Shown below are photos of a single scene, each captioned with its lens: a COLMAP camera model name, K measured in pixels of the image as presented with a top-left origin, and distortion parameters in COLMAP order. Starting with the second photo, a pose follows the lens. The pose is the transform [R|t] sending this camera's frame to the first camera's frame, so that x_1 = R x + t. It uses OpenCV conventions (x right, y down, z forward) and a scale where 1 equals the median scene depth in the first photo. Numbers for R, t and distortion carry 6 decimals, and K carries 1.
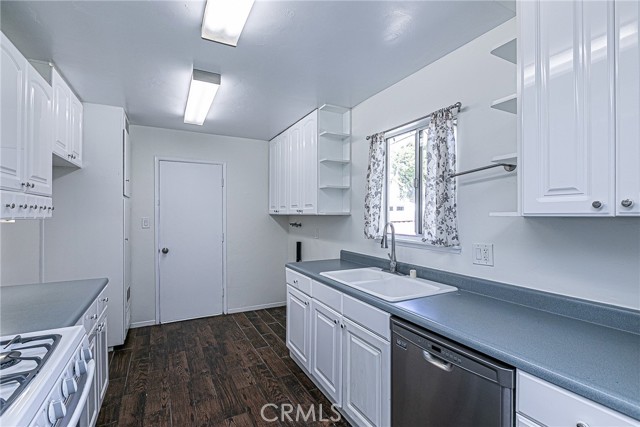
lens RADIAL K [[295.2, 0, 319.3], [0, 295.2, 215.3], [0, 0, 1]] dist [-0.001566, -0.001622]
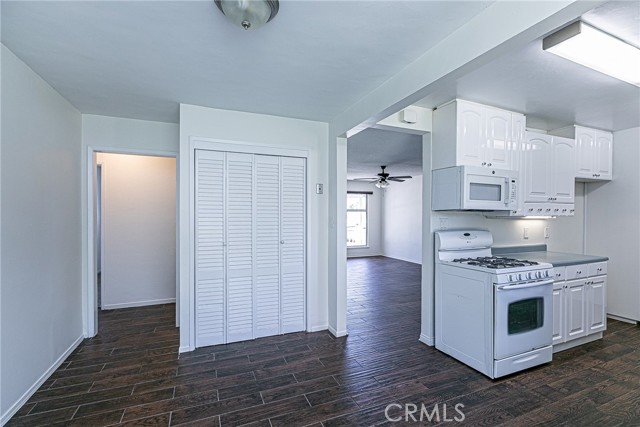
lens RADIAL K [[295.2, 0, 319.3], [0, 295.2, 215.3], [0, 0, 1]] dist [-0.001566, -0.001622]
pose [[-0.087977, 0.002511, -0.996119, 0.700648], [-0.007988, 0.999963, 0.003227, 0.008615], [0.996091, 0.008241, -0.087953, -0.242256]]
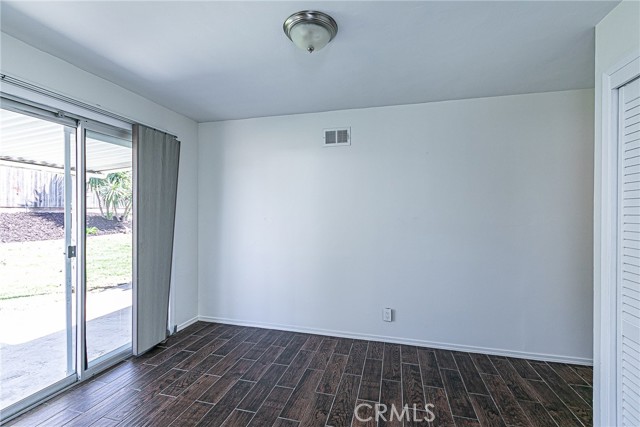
lens RADIAL K [[283.6, 0, 317.6], [0, 283.6, 212.3], [0, 0, 1]] dist [0.000221, -0.000118]
pose [[-0.732003, 0.000741, 0.681301, -0.298509], [-0.001221, 0.999996, -0.002400, 0.019627], [-0.681301, -0.002589, -0.731999, 0.027864]]
